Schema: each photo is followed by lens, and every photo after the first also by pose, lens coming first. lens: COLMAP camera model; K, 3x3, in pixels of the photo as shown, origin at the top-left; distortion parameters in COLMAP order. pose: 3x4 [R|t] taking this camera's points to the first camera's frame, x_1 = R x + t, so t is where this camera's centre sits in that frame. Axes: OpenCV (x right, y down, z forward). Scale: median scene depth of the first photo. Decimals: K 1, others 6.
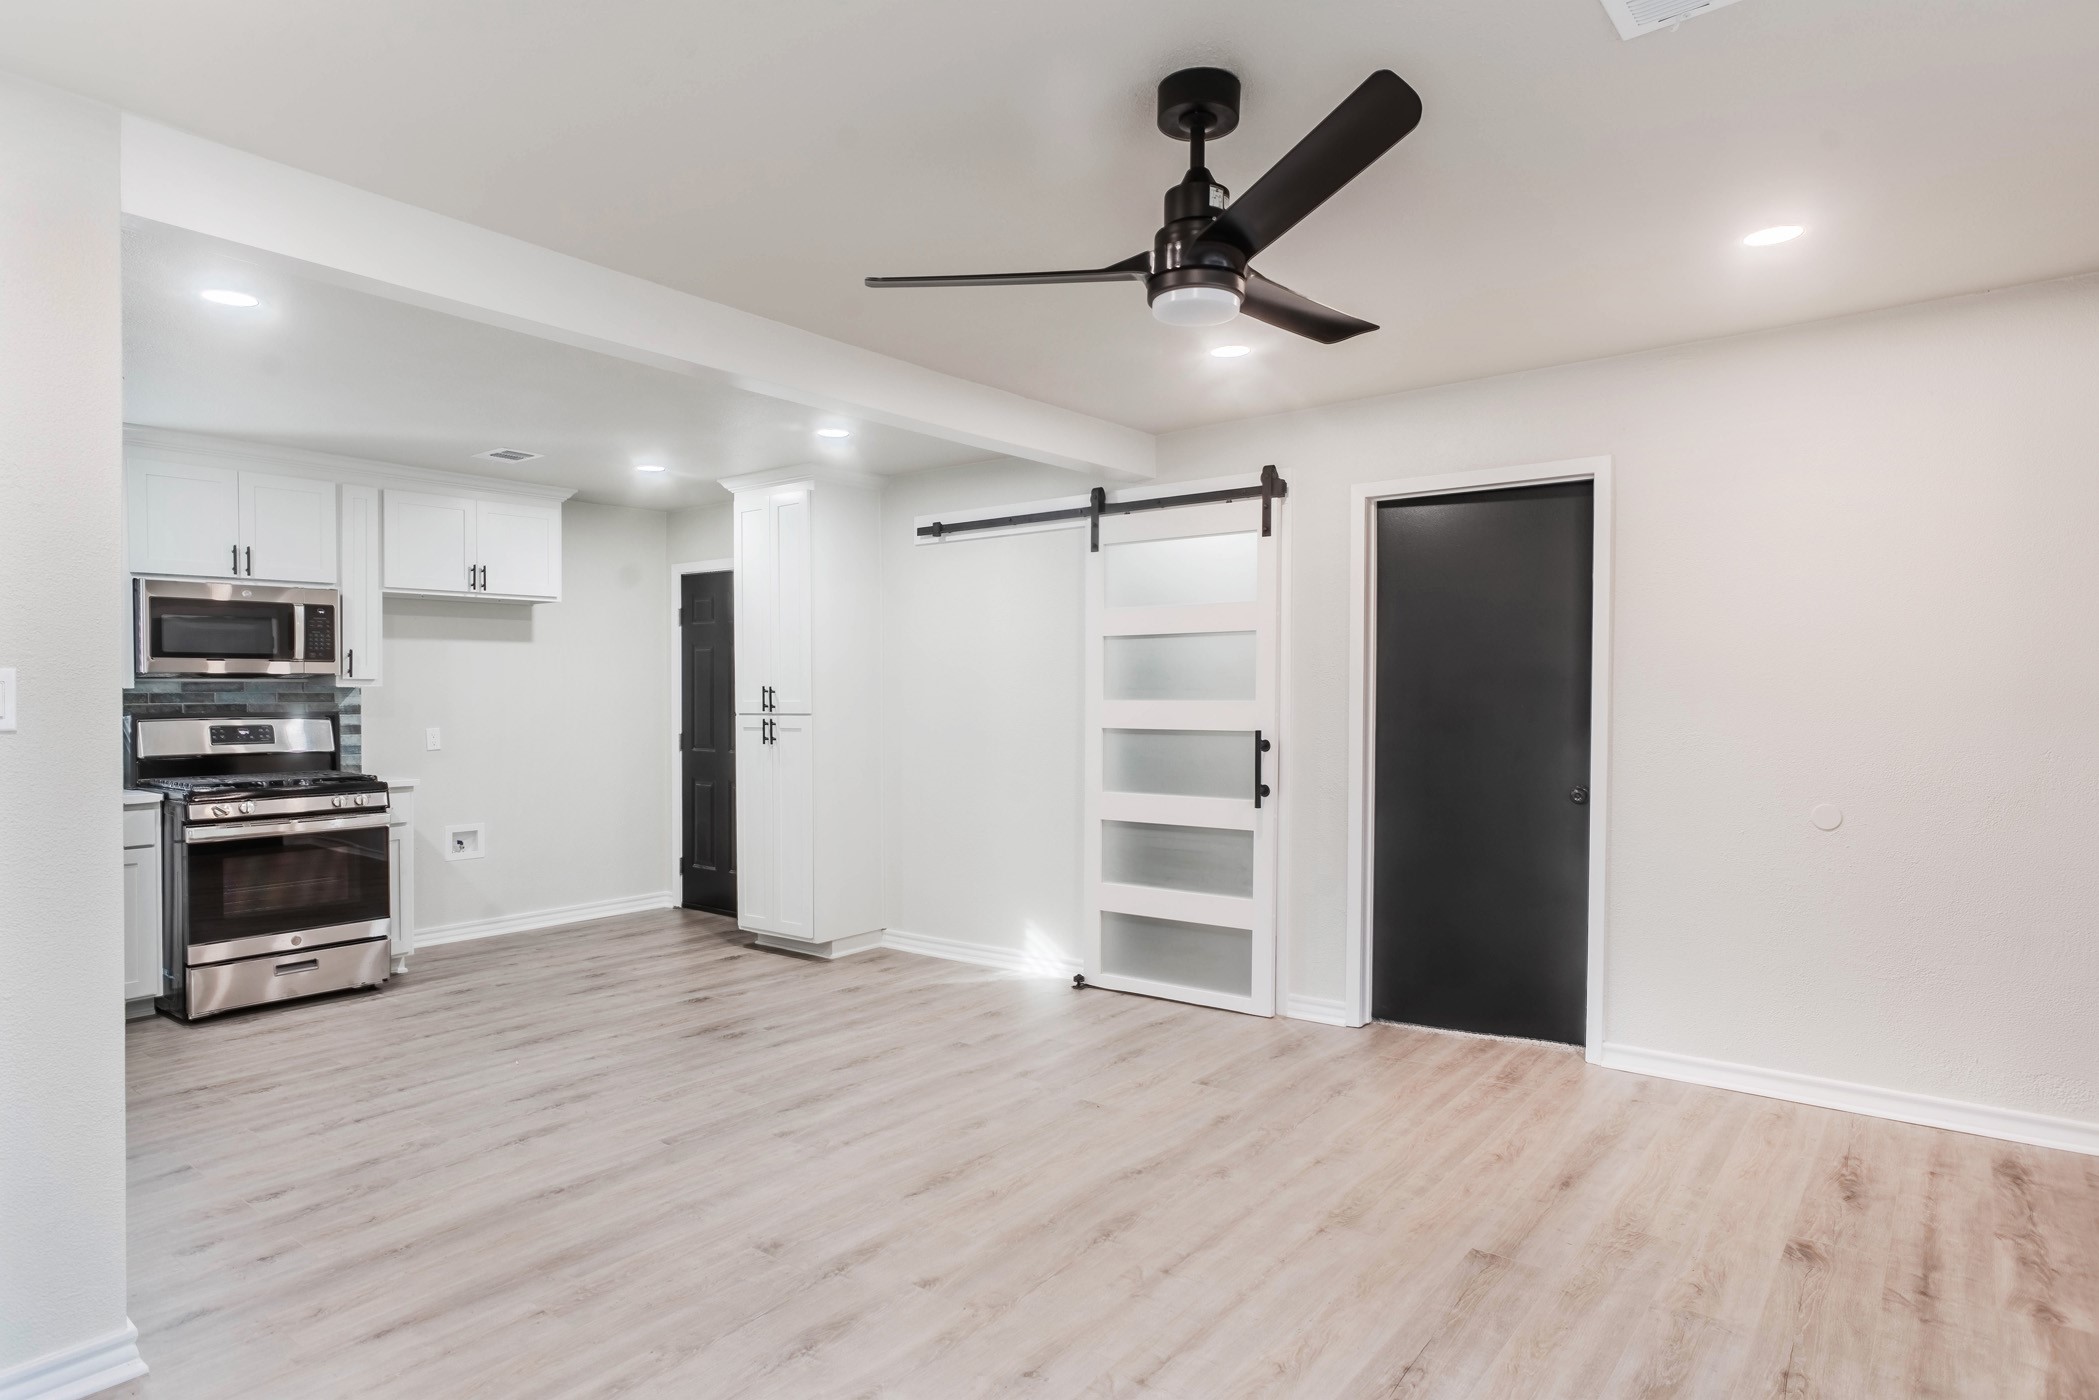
lens RADIAL K [[1175.6, 0, 1042.8], [0, 1175.6, 681.5], [0, 0, 1]] dist [-0.007666, 0.001924]
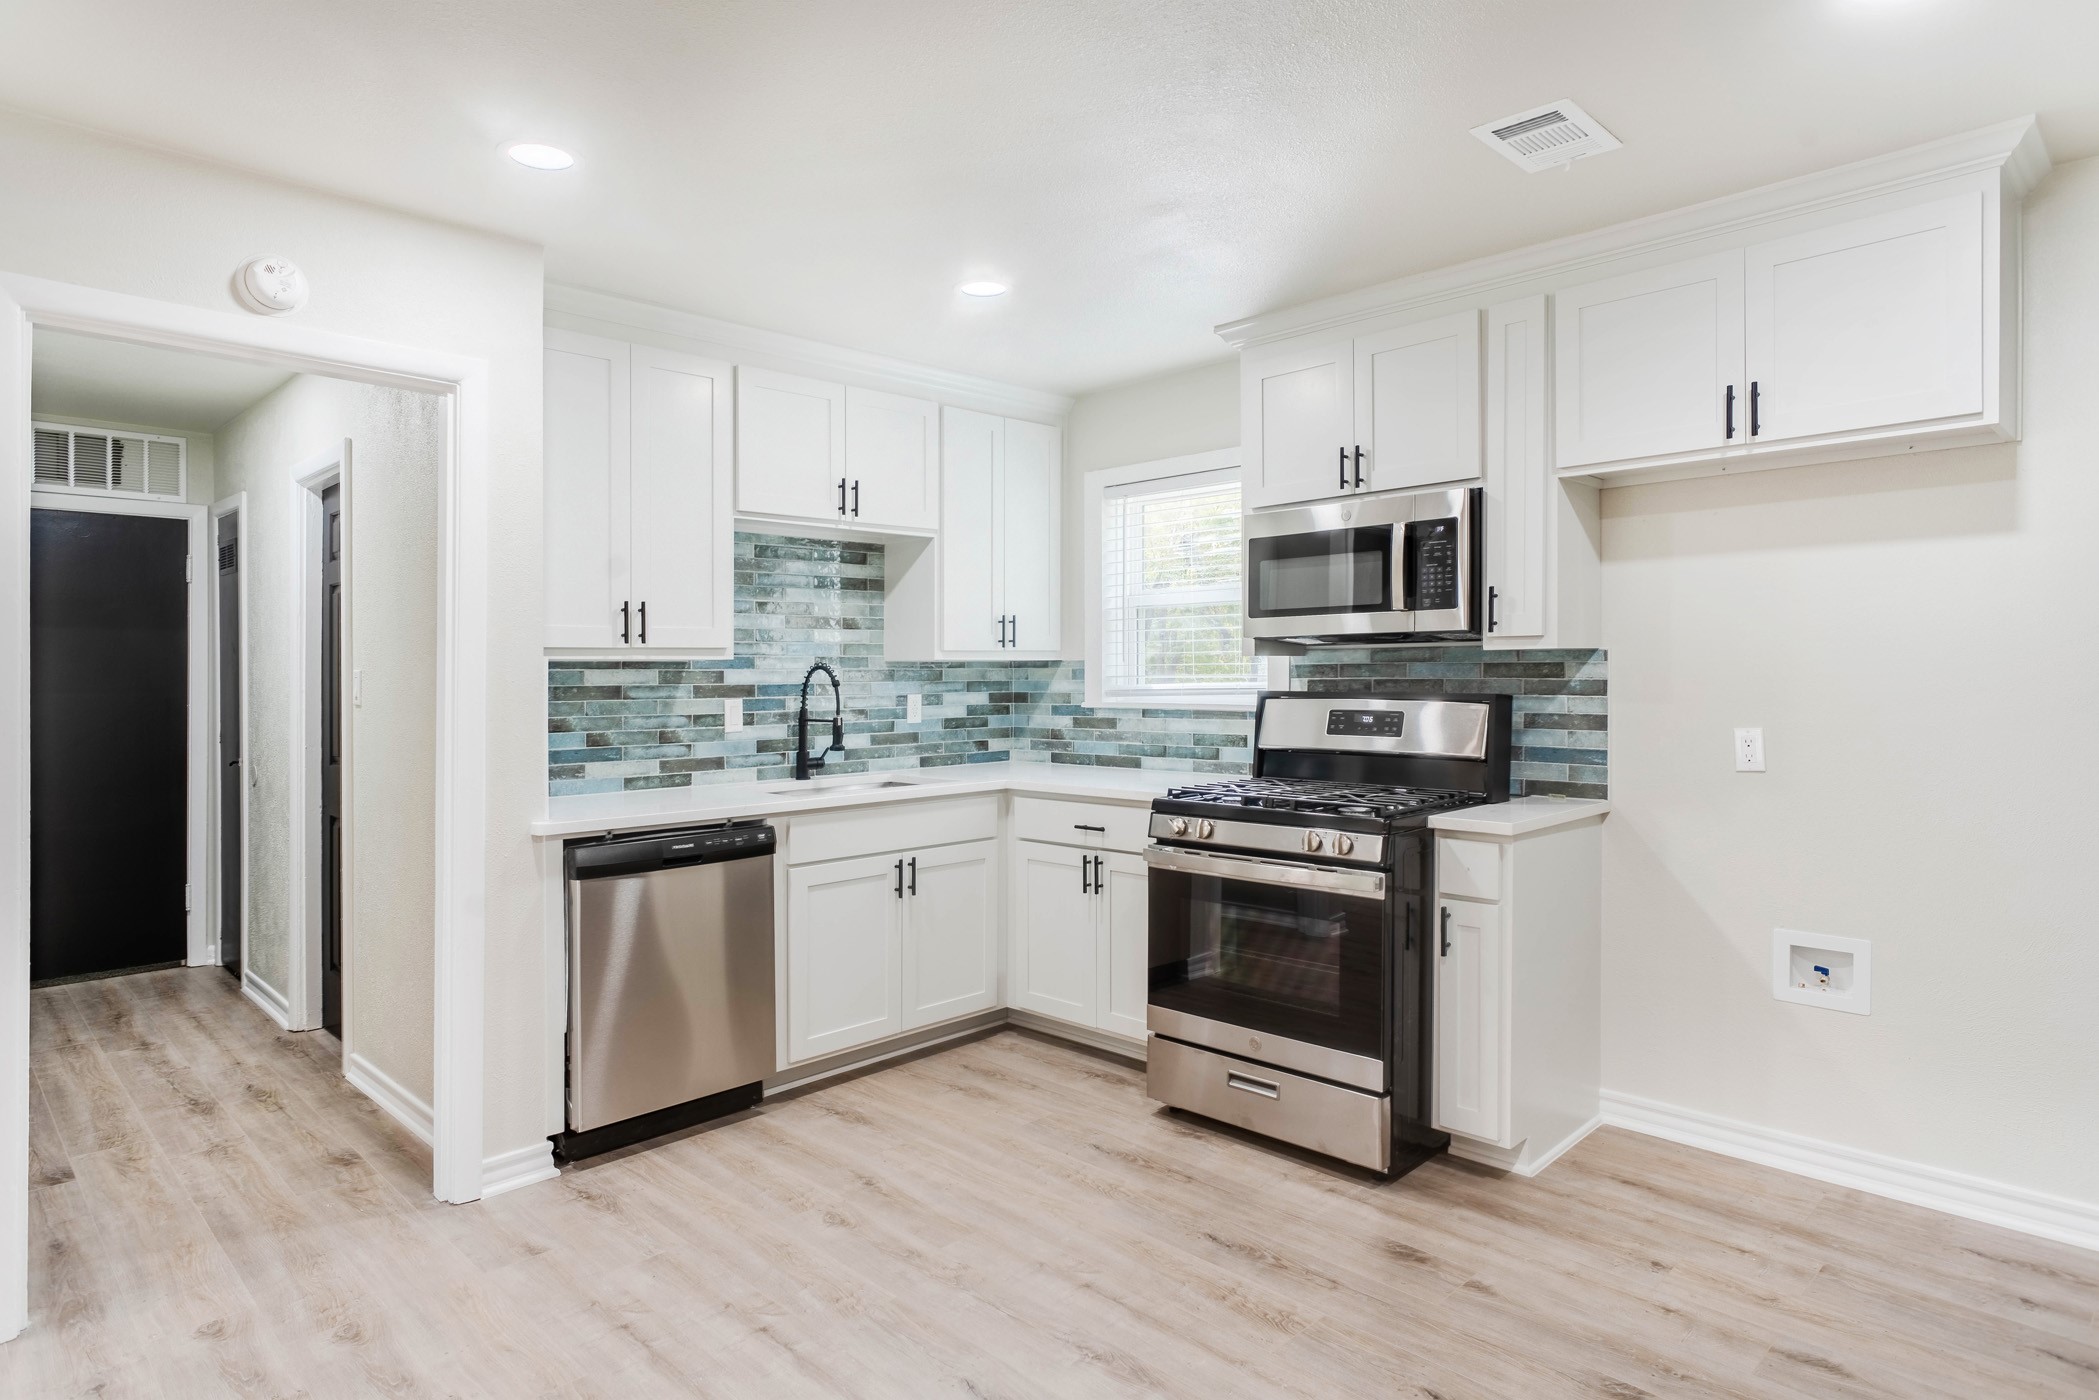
lens RADIAL K [[1175.6, 0, 1042.8], [0, 1175.6, 681.5], [0, 0, 1]] dist [-0.007666, 0.001924]
pose [[-0.122976, 0.013636, -0.992316, 0.018985], [0.019779, 0.999741, 0.011287, 0.009742], [0.992213, -0.018239, -0.123214, 0.916786]]
